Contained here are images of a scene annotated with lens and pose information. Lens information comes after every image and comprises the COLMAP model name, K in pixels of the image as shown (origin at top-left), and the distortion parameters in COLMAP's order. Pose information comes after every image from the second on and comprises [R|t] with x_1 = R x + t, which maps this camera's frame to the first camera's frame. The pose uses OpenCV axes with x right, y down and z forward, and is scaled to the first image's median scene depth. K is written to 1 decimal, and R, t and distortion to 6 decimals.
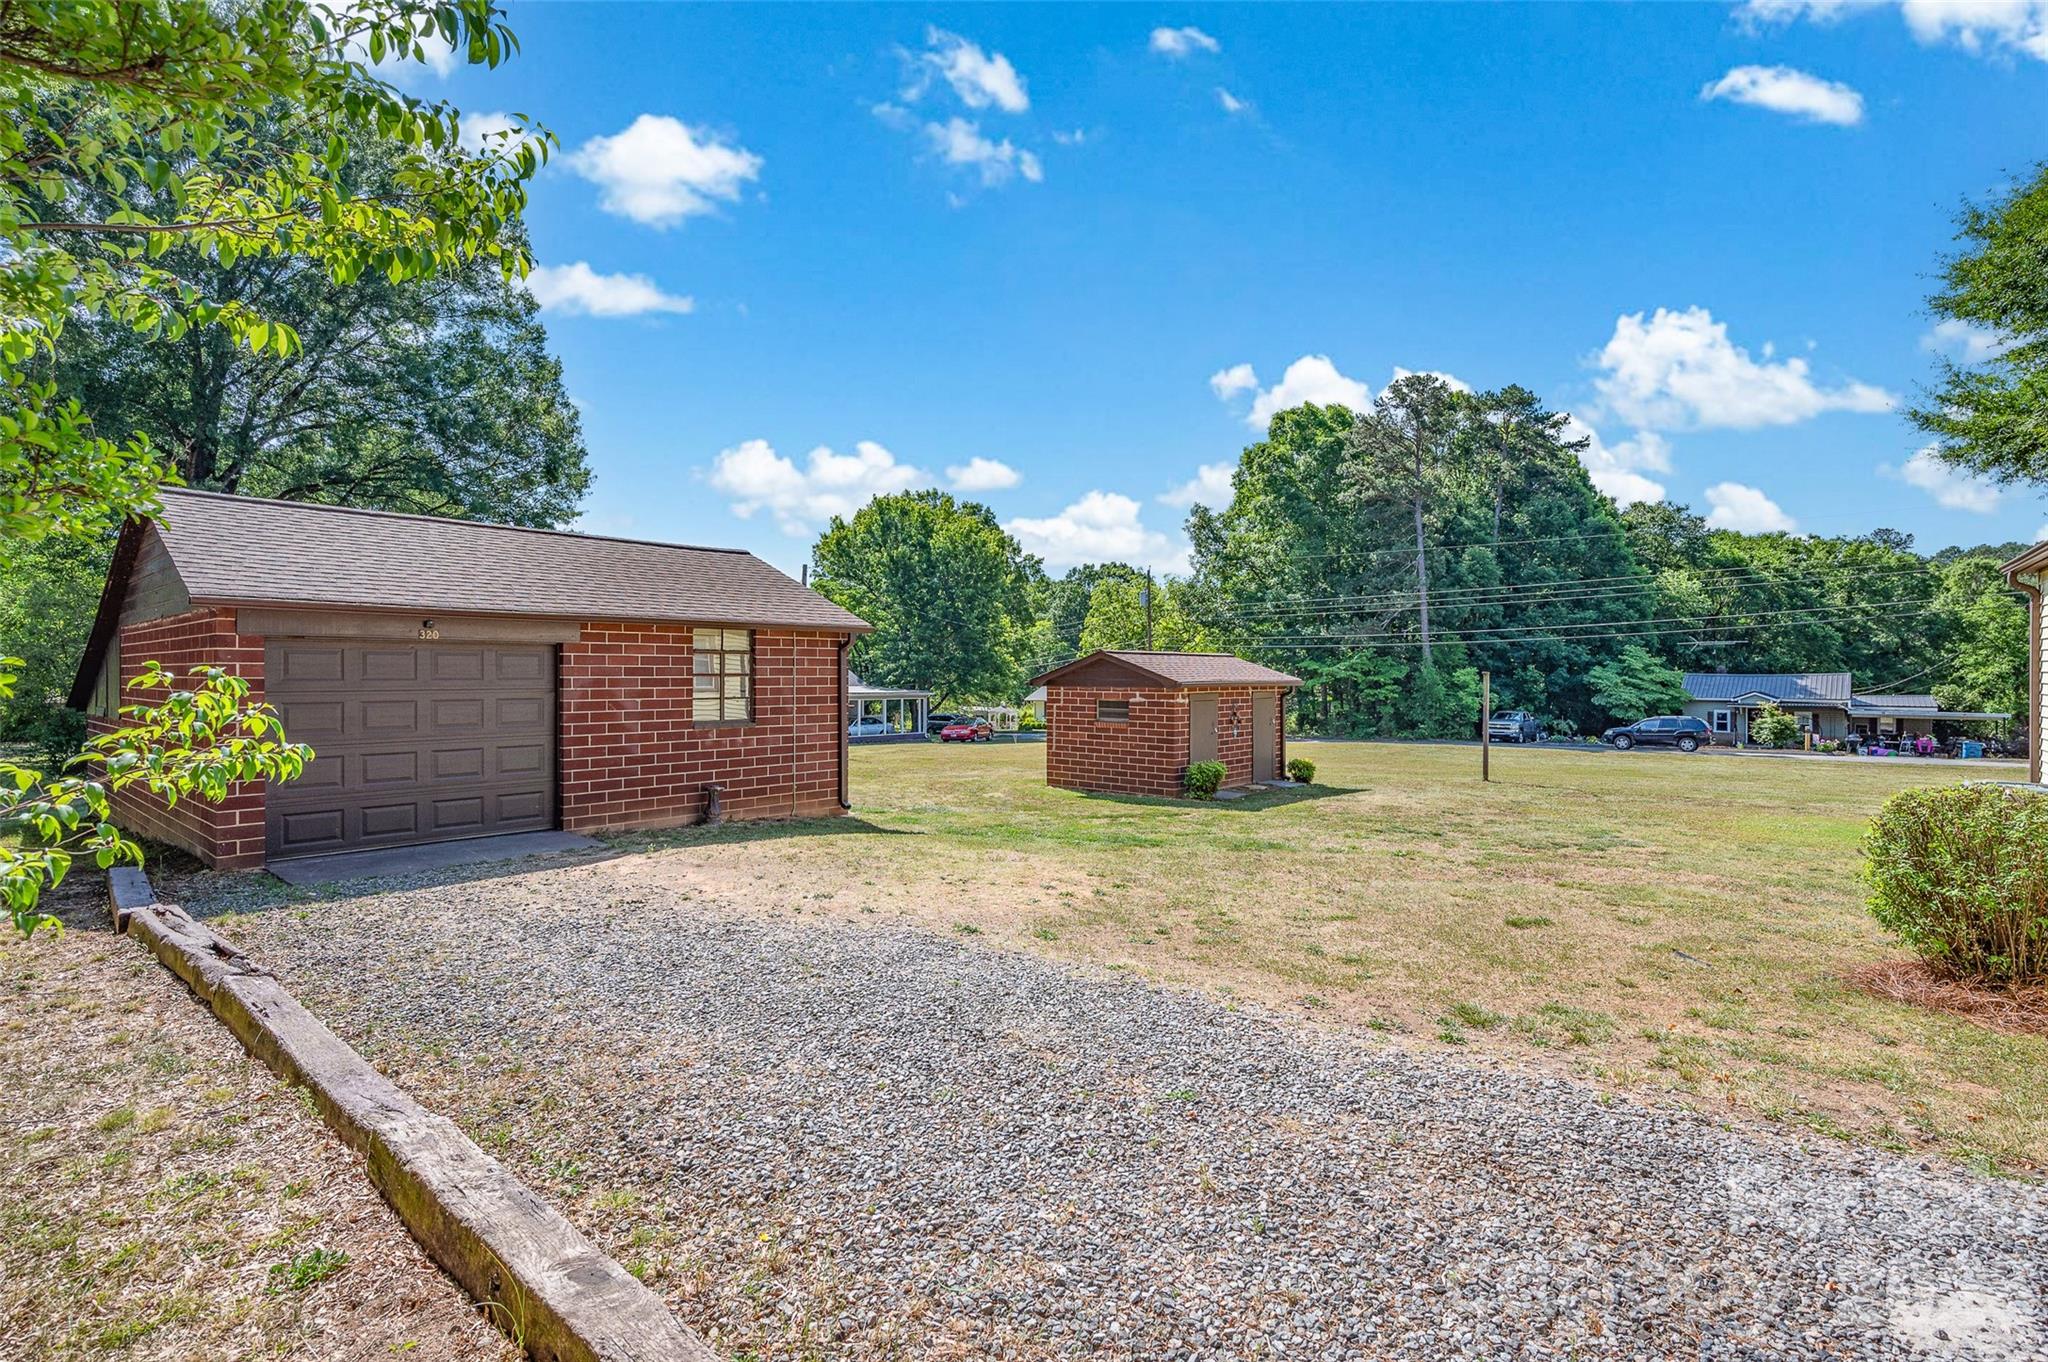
lens RADIAL K [[940.8, 0, 1031.0], [0, 940.8, 679.7], [0, 0, 1]] dist [0.000036, 0.001254]
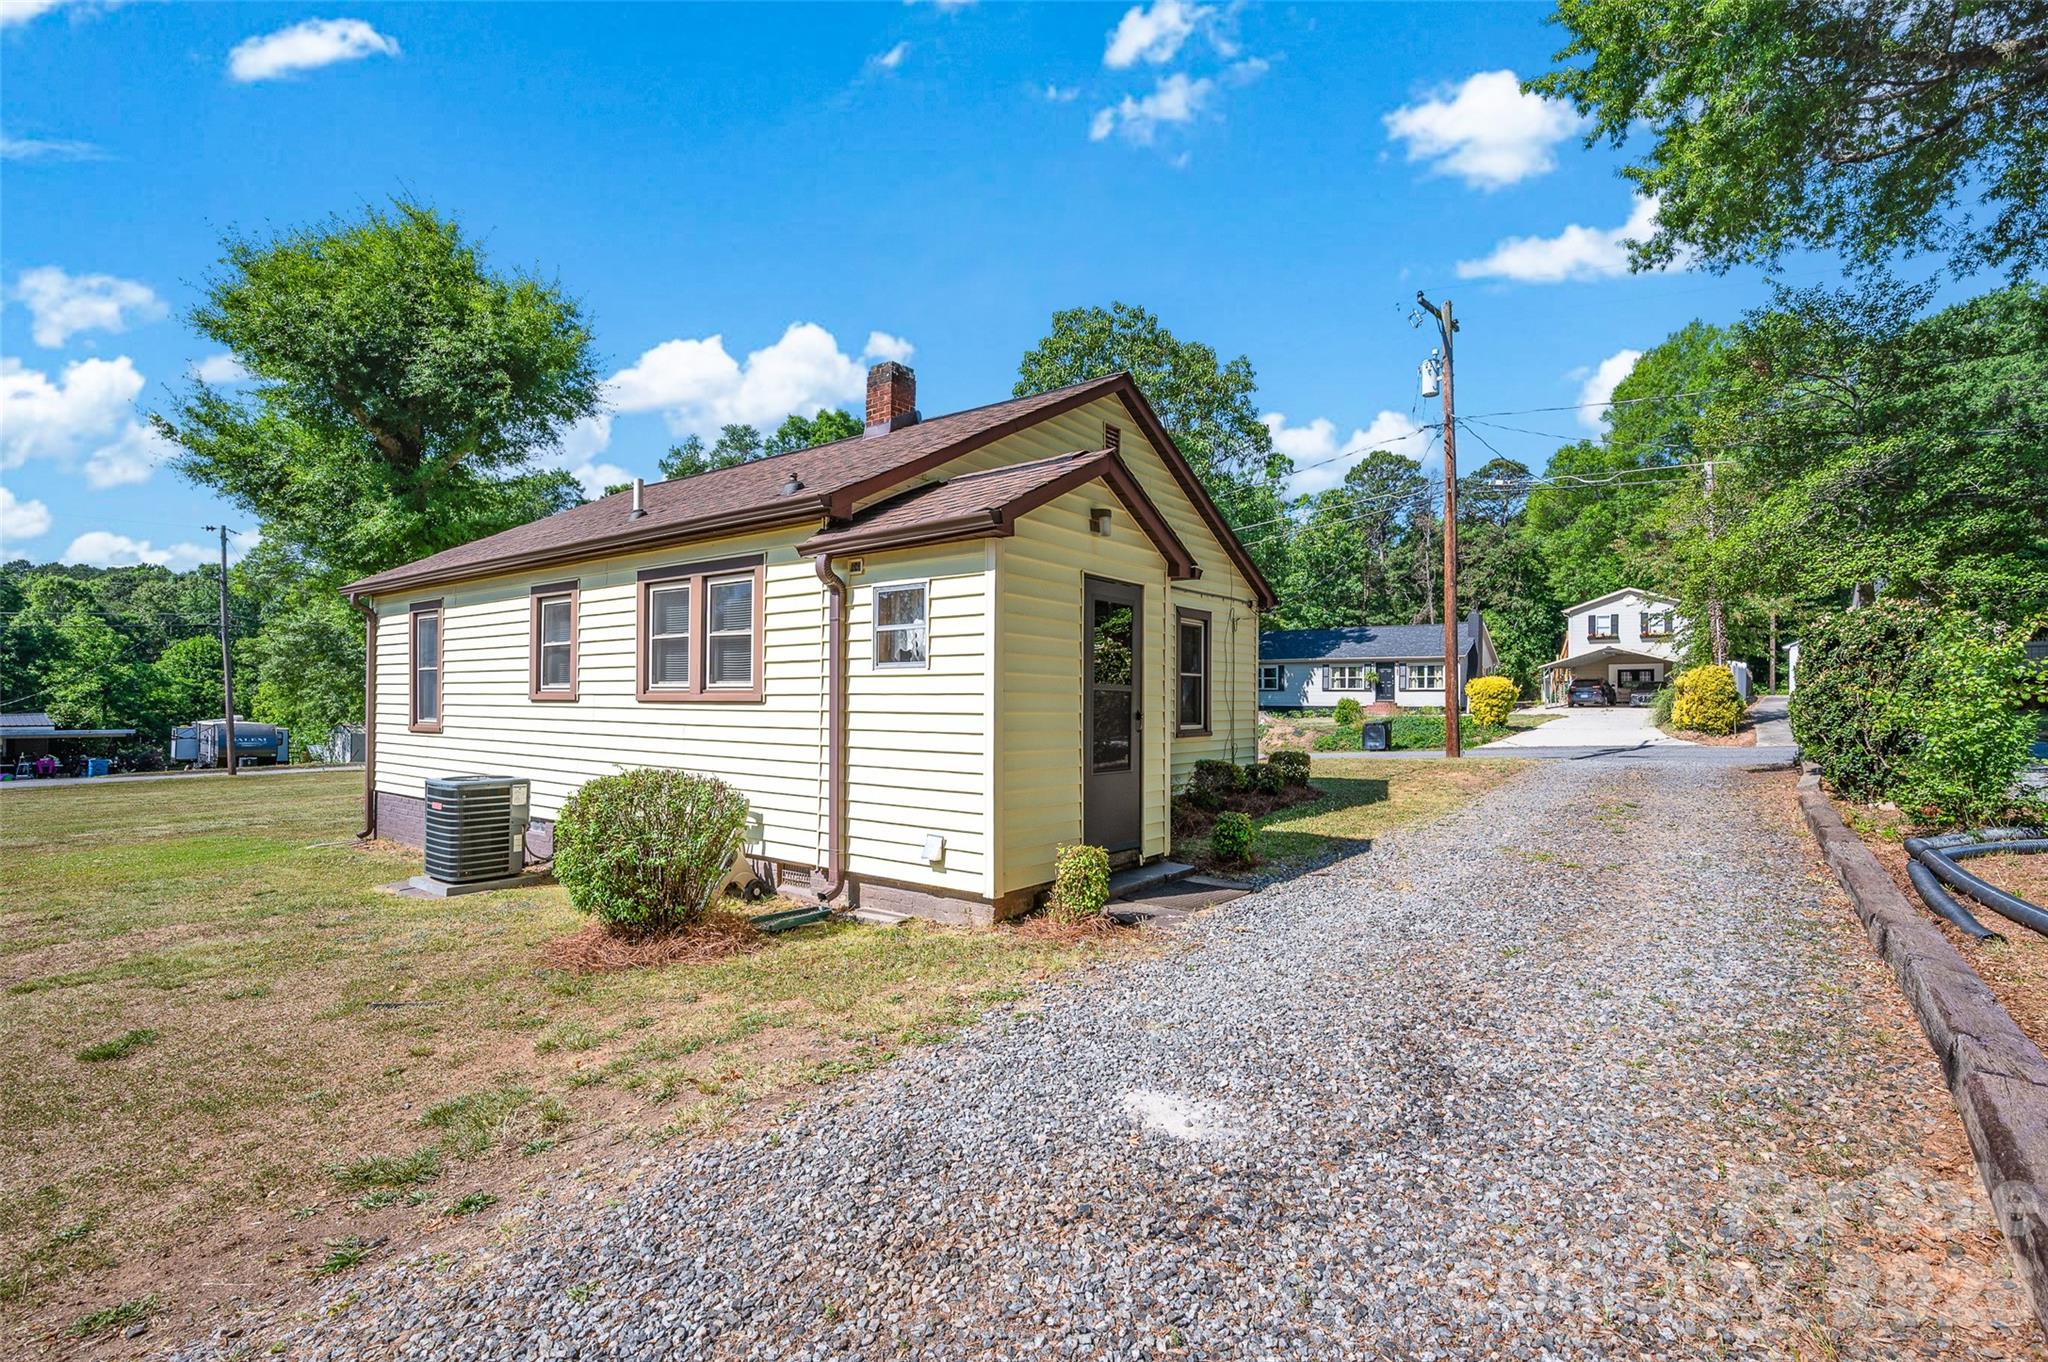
lens RADIAL K [[940.8, 0, 1016.5], [0, 940.8, 688.7], [0, 0, 1]] dist [0.000036, 0.001254]
pose [[-0.019544, 0.012415, 0.999732, -0.042998], [-0.001958, 0.999921, -0.012455, 0.004784], [-0.999807, -0.002201, -0.019518, 0.118755]]
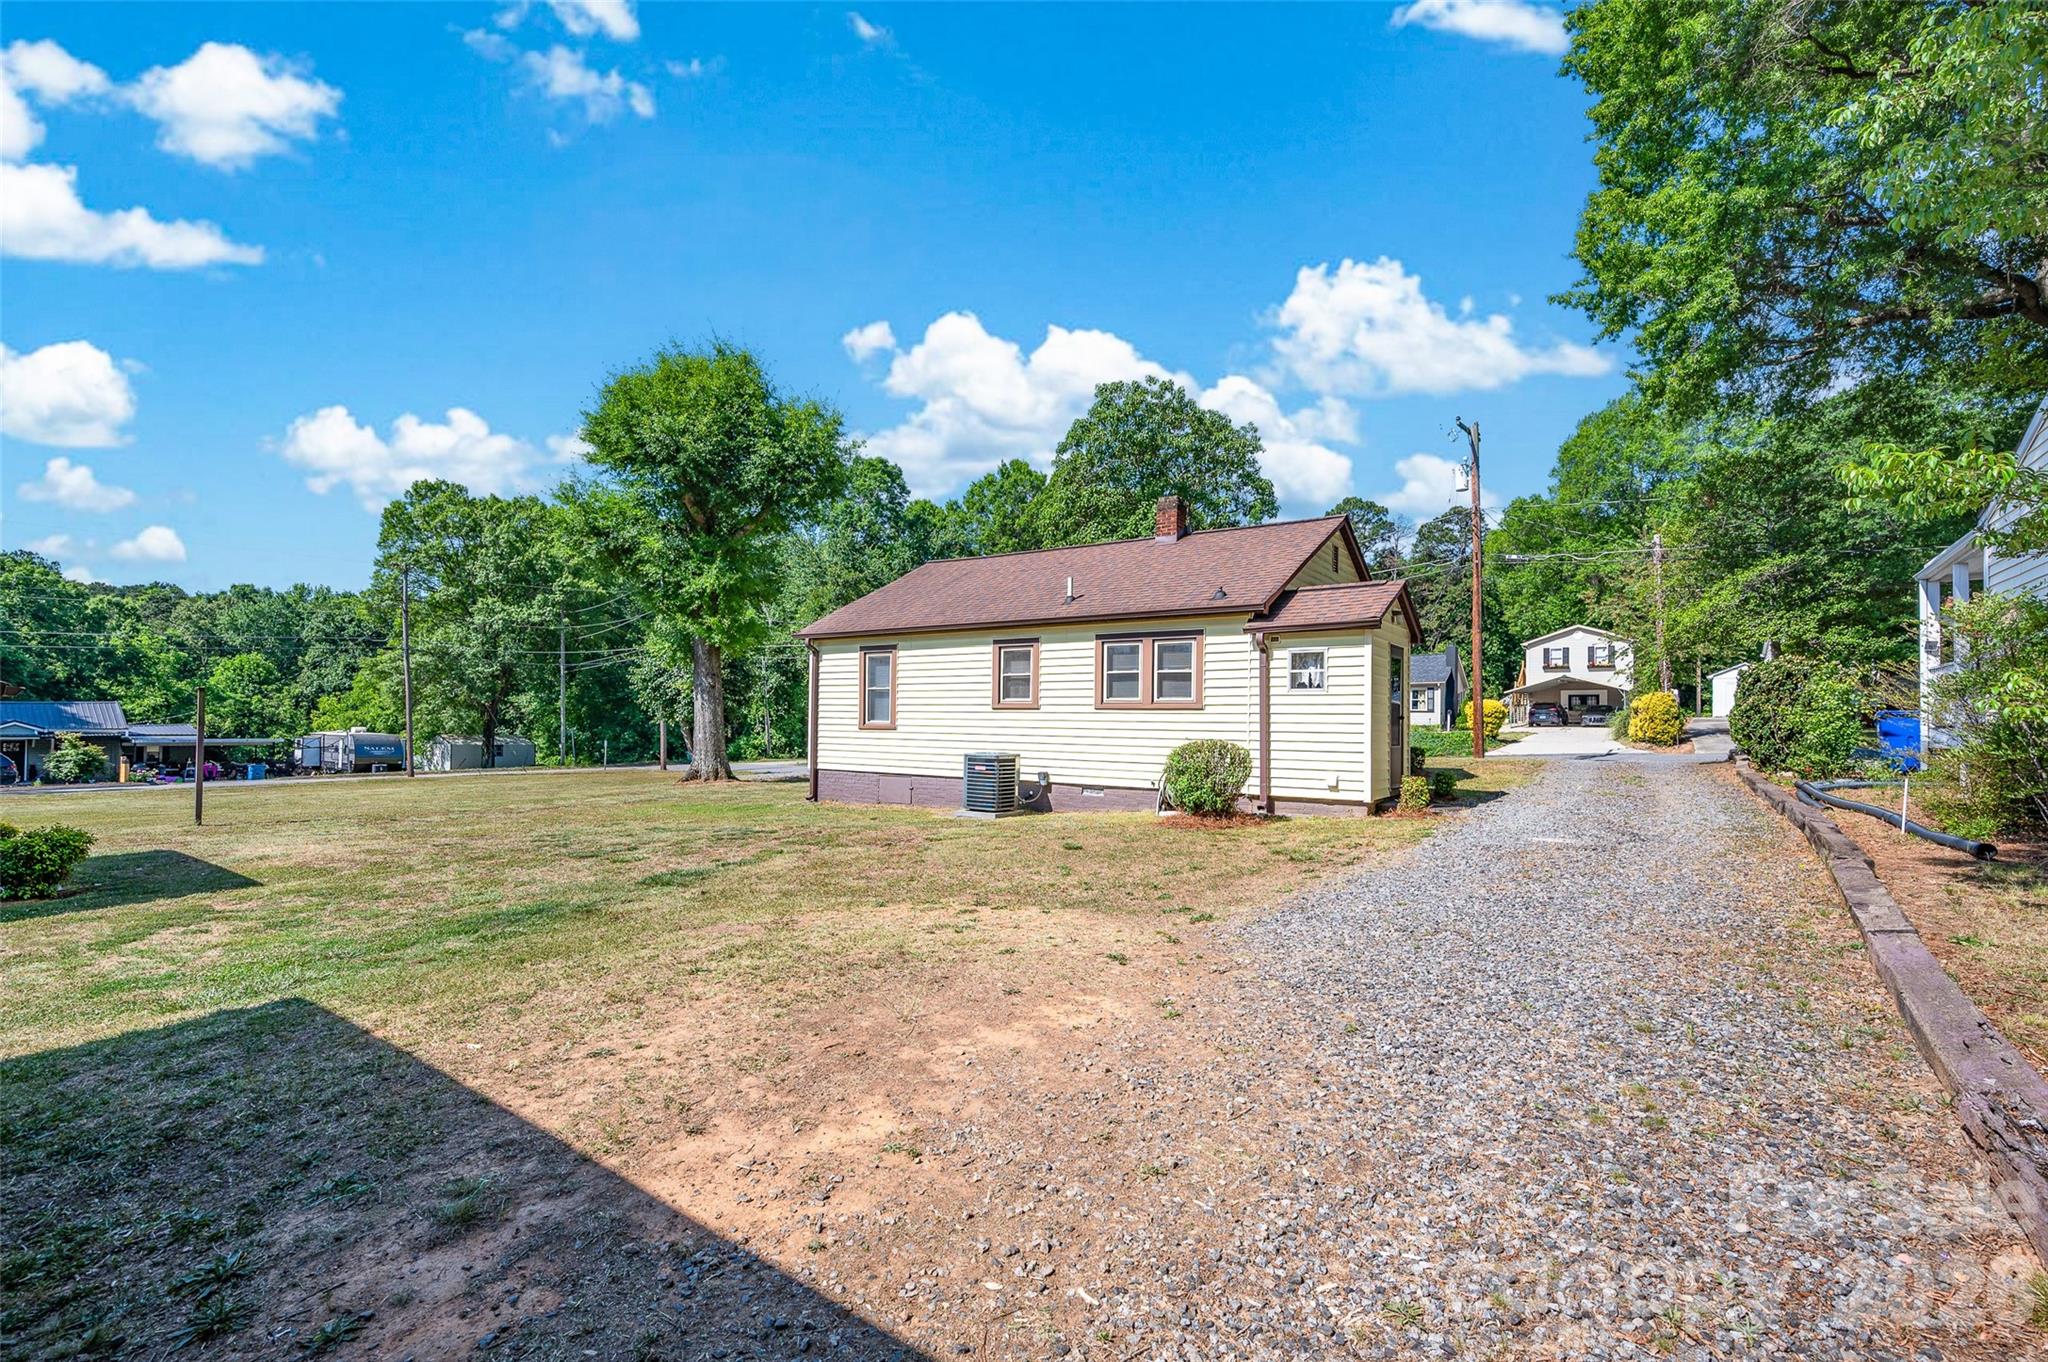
lens RADIAL K [[892.5, 0, 1023.3], [0, 892.5, 702.0], [0, 0, 1]] dist [0.000257, -0.000140]
pose [[-0.054338, 0.020131, 0.998320, -0.295755], [-0.008094, 0.999755, -0.020601, 0.014405], [-0.998490, -0.009199, -0.054162, 0.357358]]
